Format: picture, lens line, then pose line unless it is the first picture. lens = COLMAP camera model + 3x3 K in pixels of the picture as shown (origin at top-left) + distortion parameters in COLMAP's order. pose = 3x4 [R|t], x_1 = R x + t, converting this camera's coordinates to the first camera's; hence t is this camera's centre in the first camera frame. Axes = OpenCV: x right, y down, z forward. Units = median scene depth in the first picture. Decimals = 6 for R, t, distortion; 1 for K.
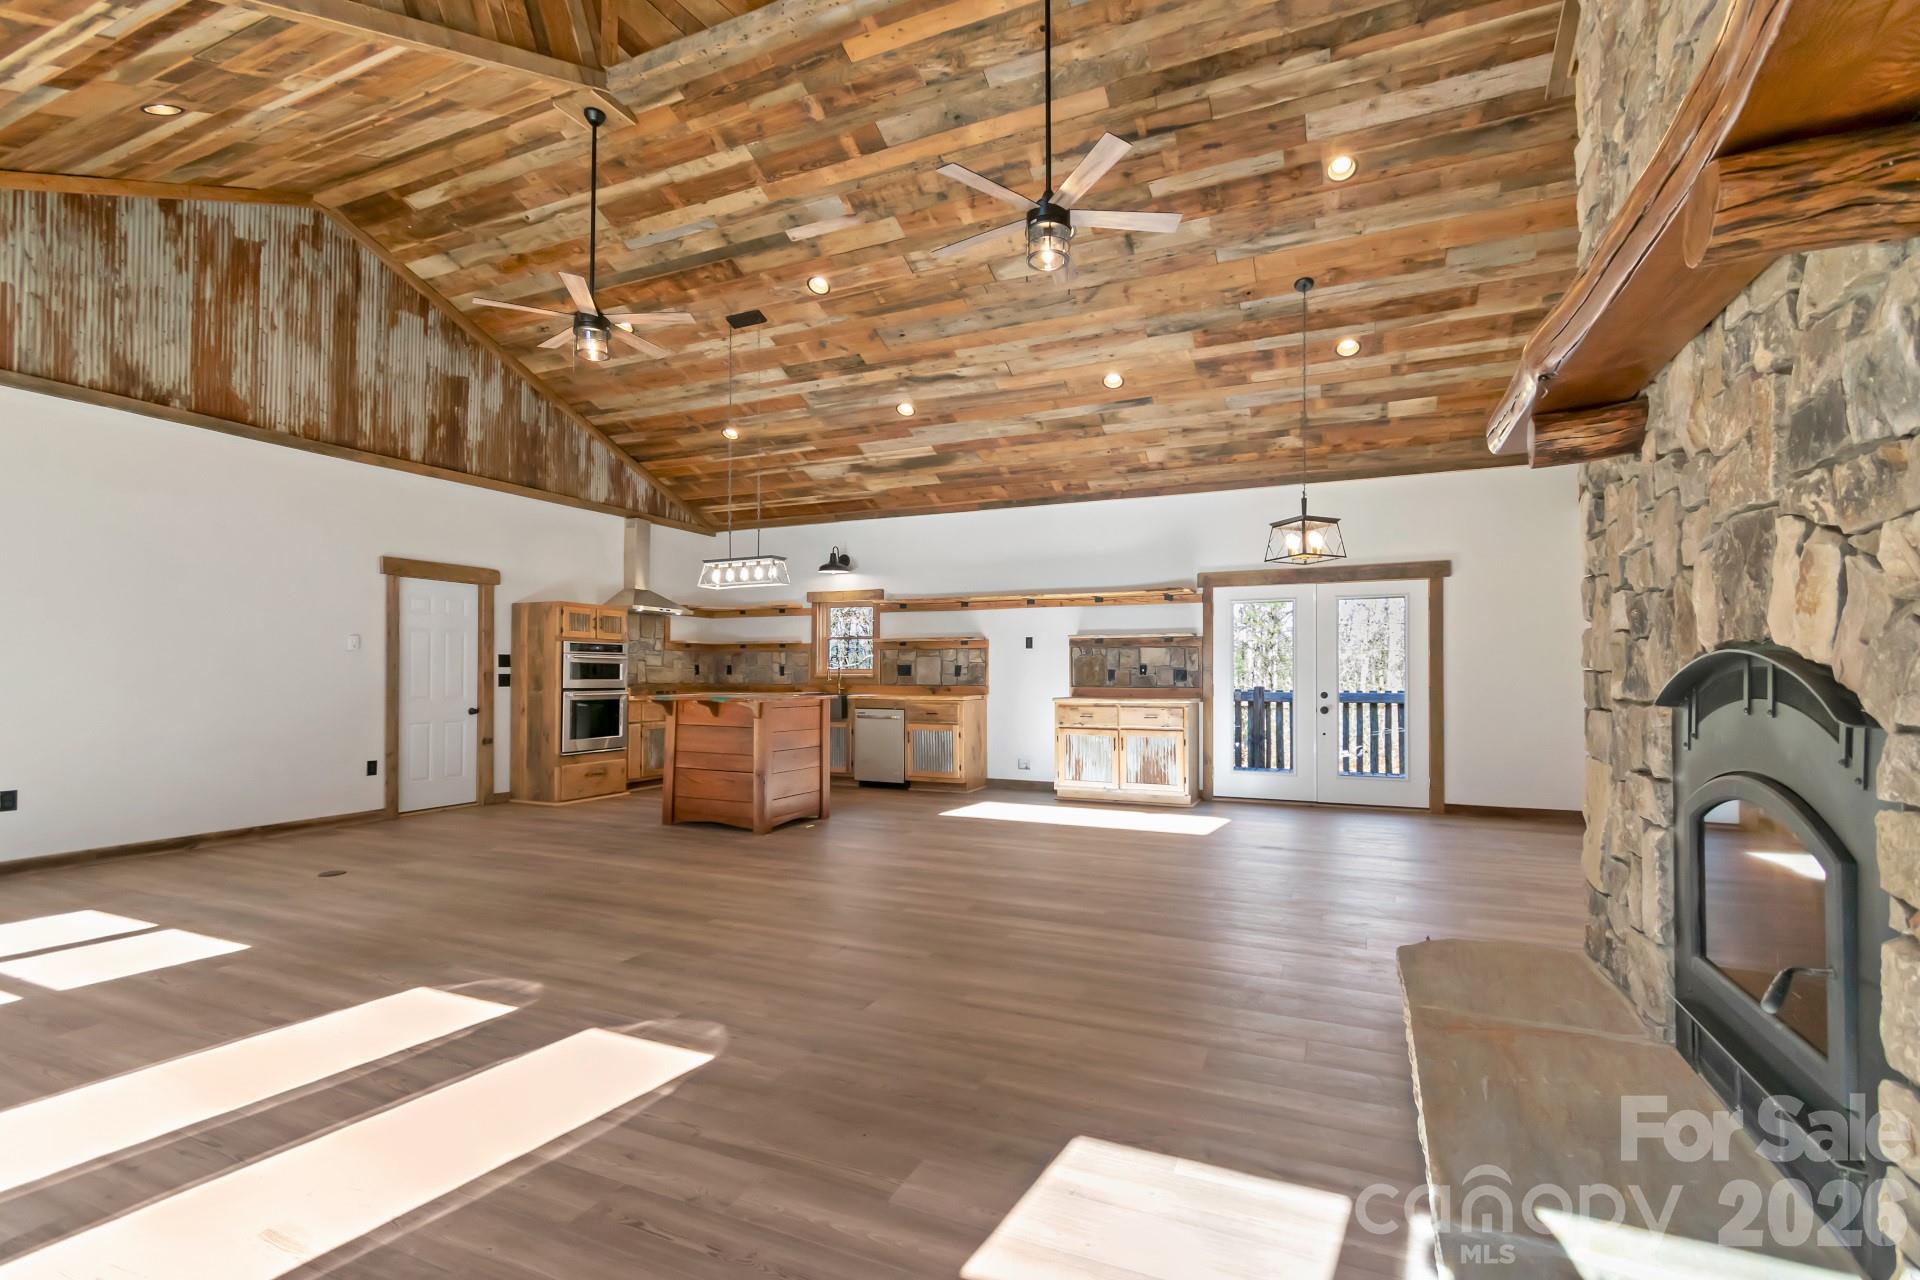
lens RADIAL K [[875.8, 0, 977.9], [0, 875.8, 659.8], [0, 0, 1]] dist [0.008071, -0.001560]
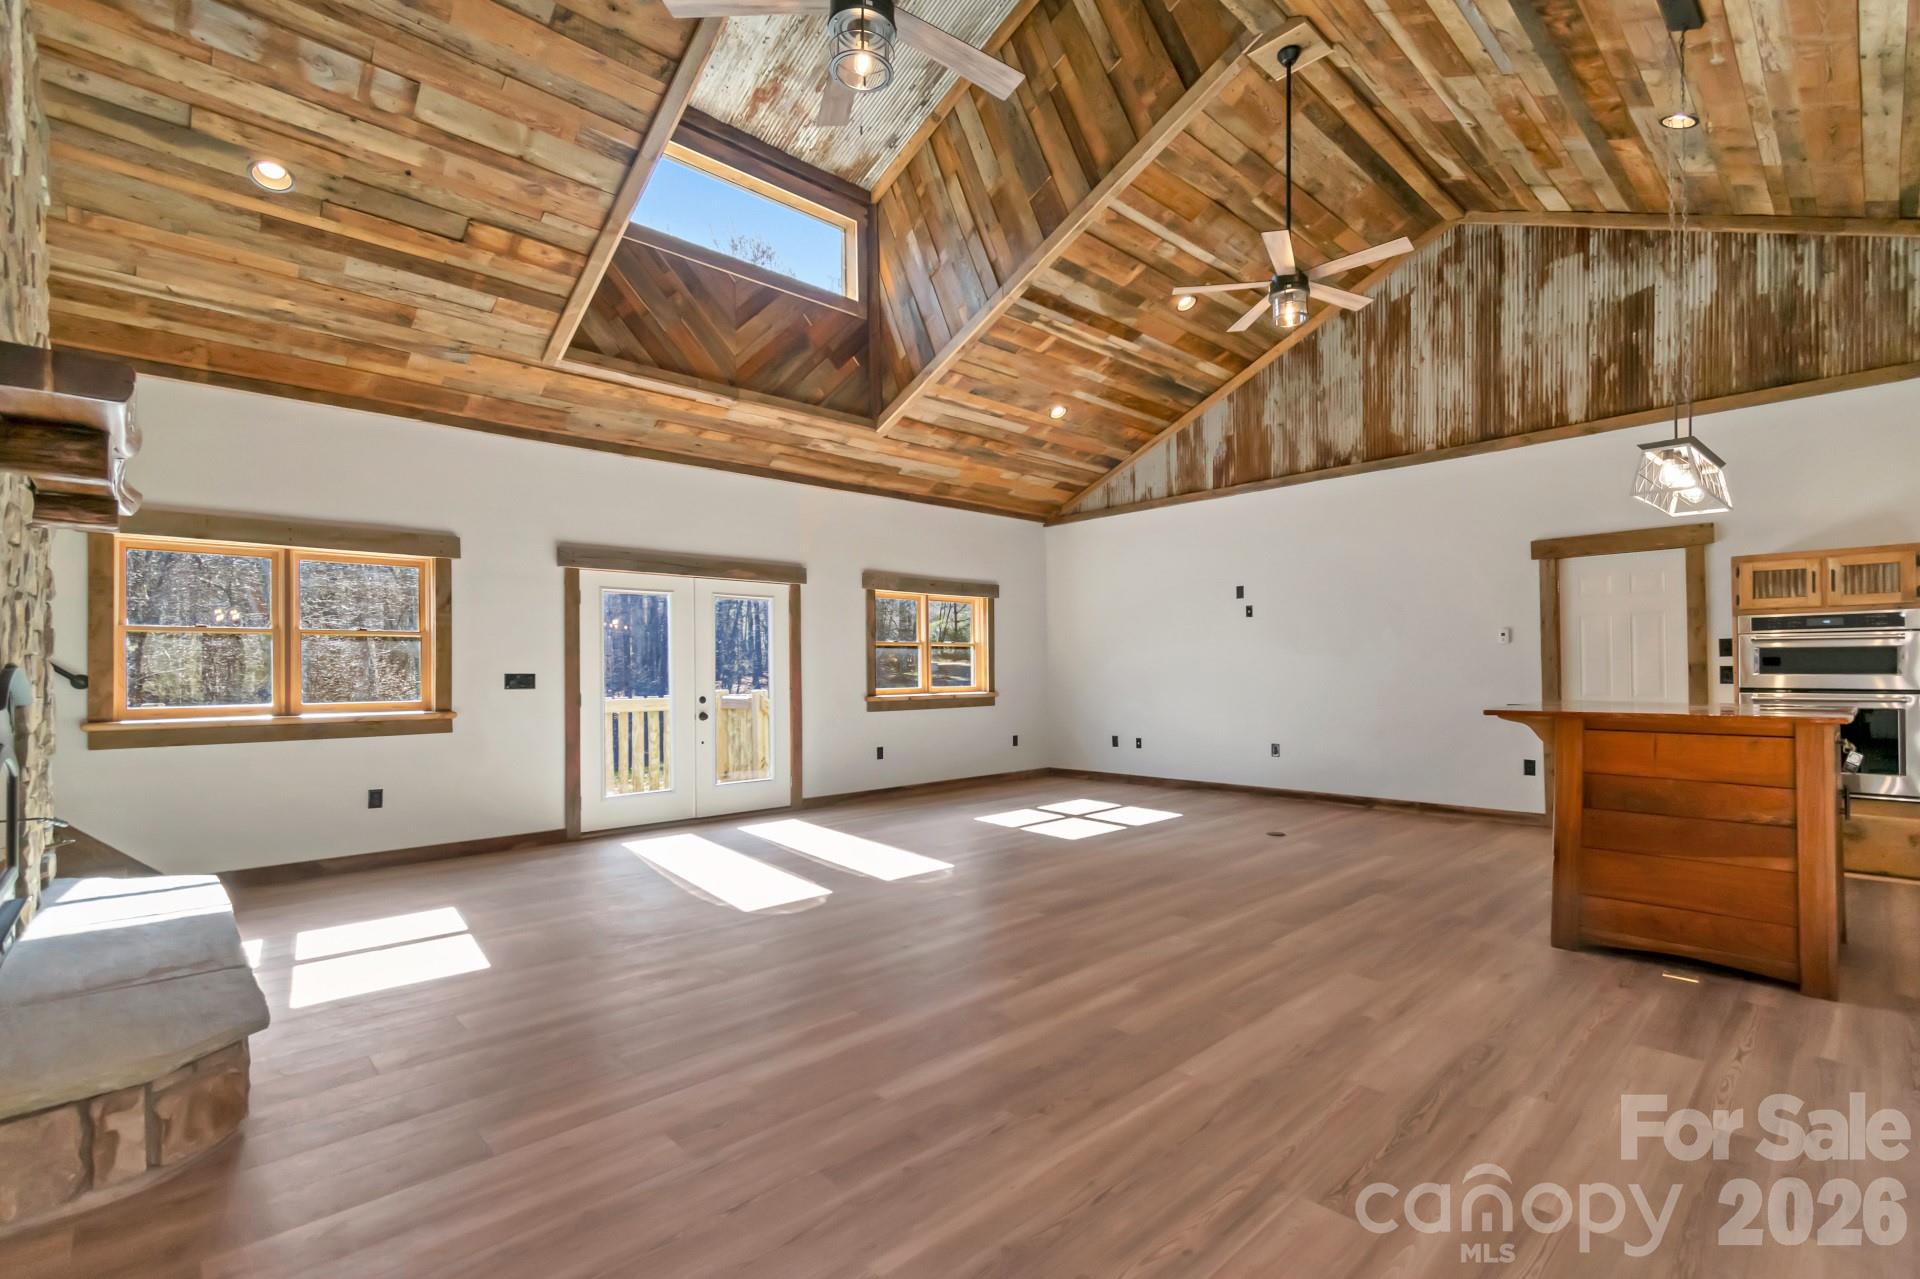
lens RADIAL K [[875.8, 0, 968.1], [0, 875.8, 658.3], [0, 0, 1]] dist [0.008071, -0.001560]
pose [[-0.390634, -0.011417, -0.920475, 0.370016], [0.025293, 0.999412, -0.023130, 0.011811], [0.920198, -0.032317, -0.390116, 0.726837]]
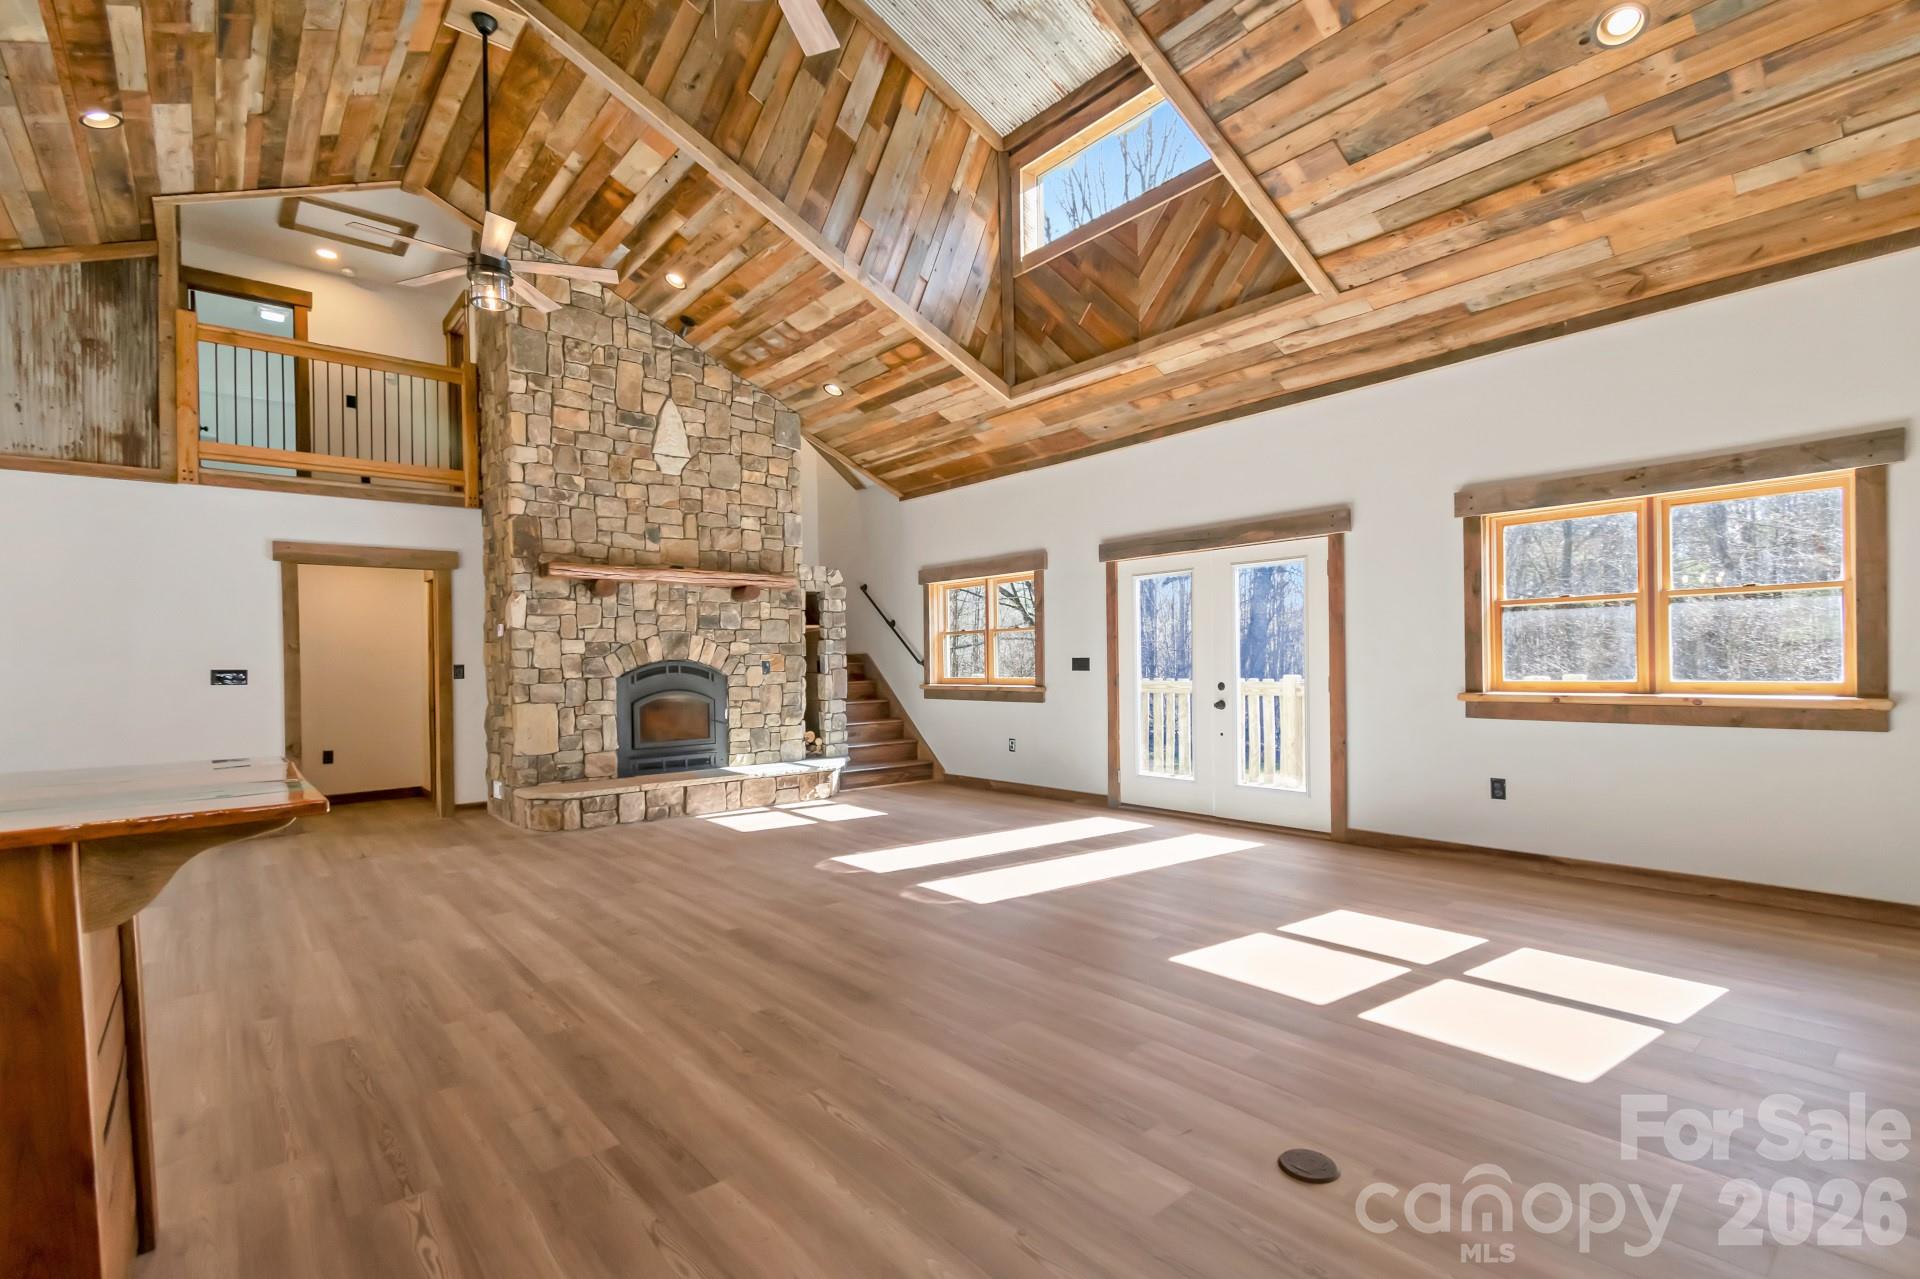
lens RADIAL K [[875.8, 0, 958.8], [0, 875.8, 658.0], [0, 0, 1]] dist [0.008071, -0.001560]
pose [[-0.899359, 0.016345, 0.436906, -0.514368], [0.009626, 0.999799, -0.017589, 0.013341], [-0.437105, -0.011613, -0.899335, 0.955102]]
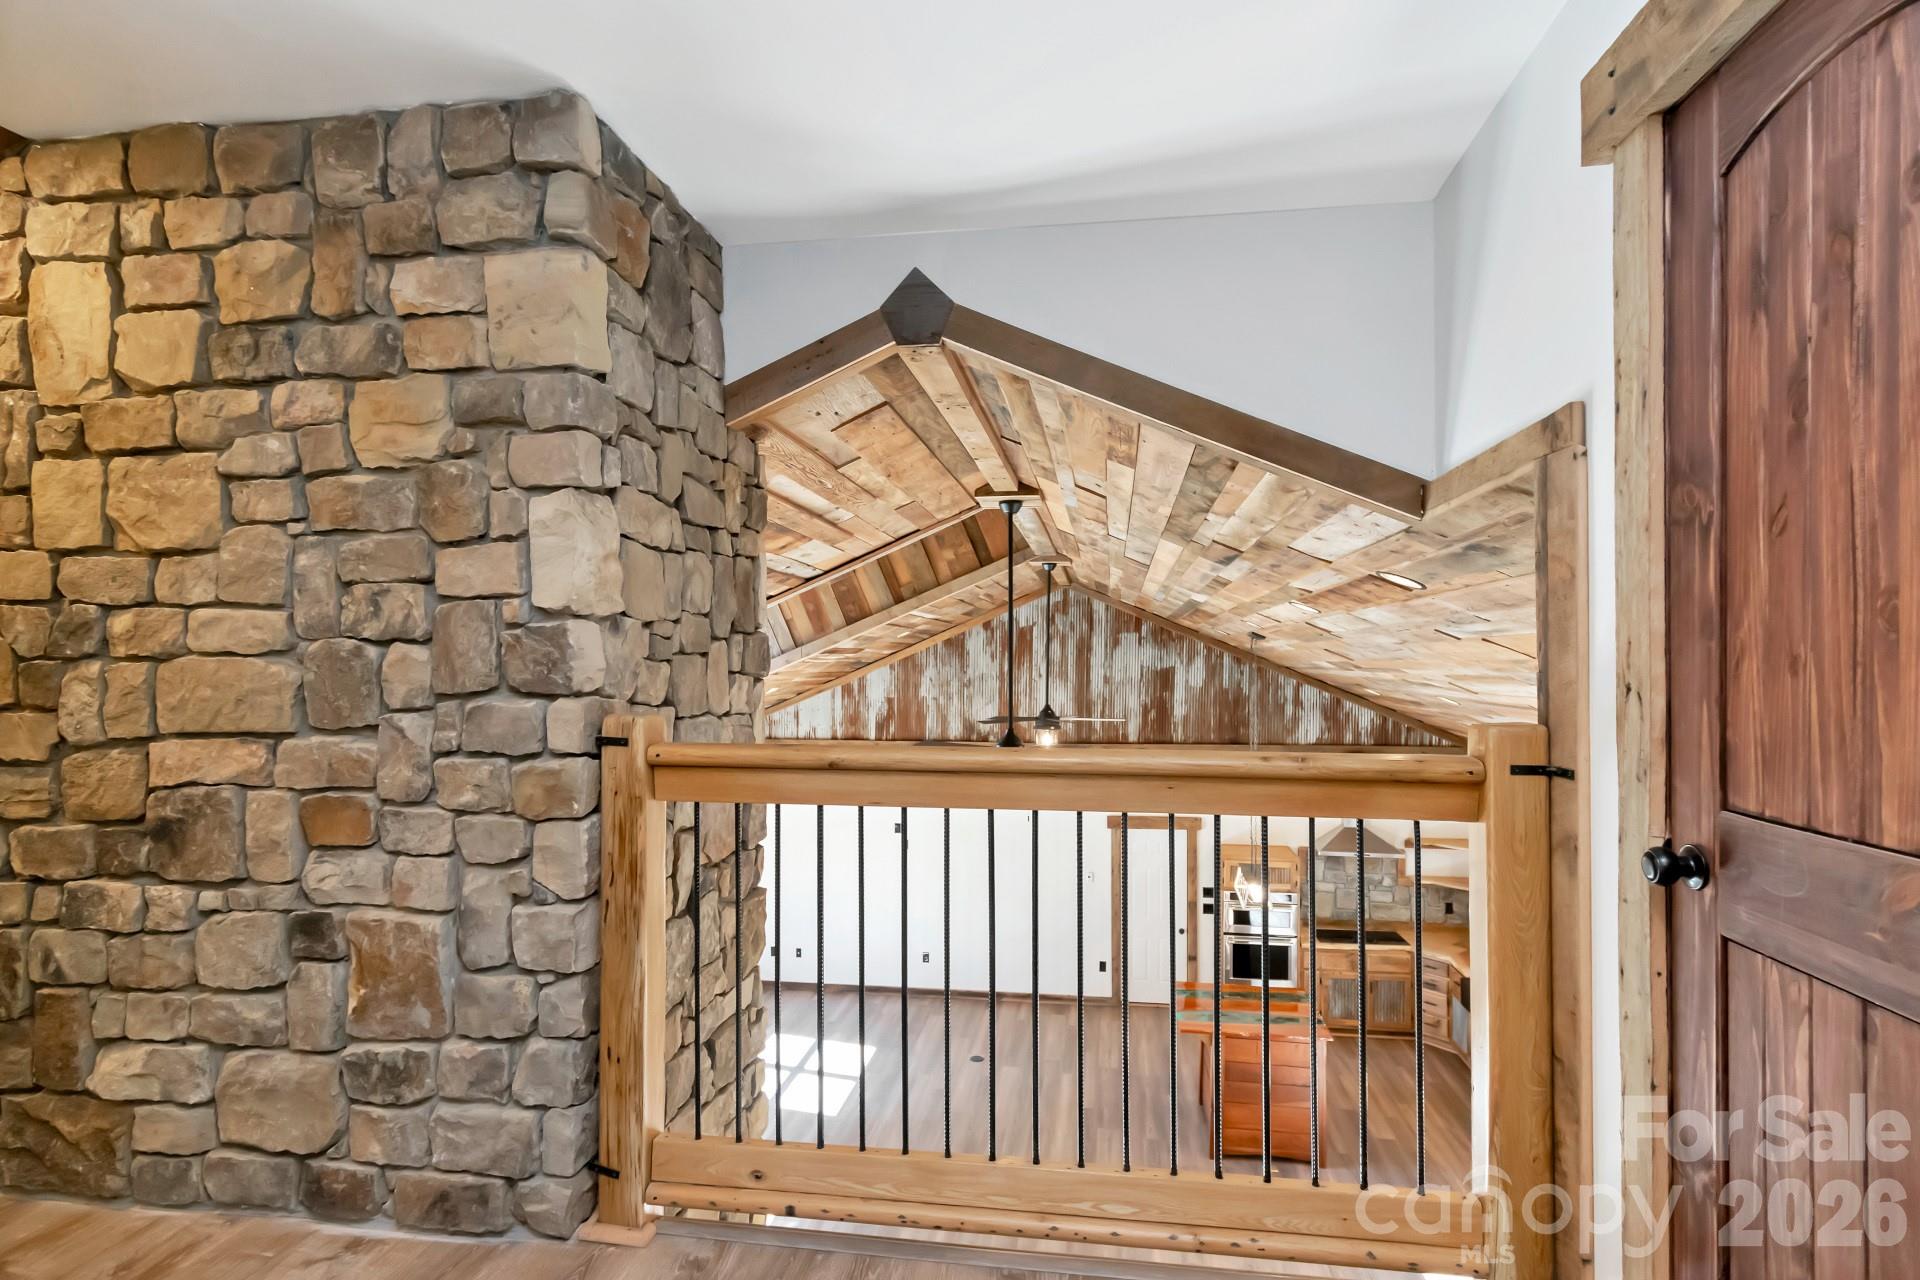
lens RADIAL K [[961.3, 0, 976.1], [0, 961.3, 664.6], [0, 0, 1]] dist [0.025137, 0.000458]
pose [[0.268986, 0.010022, -0.963092, 0.668480], [0.018568, 0.999706, 0.015589, -0.347556], [0.962965, -0.022076, 0.268721, 0.350284]]
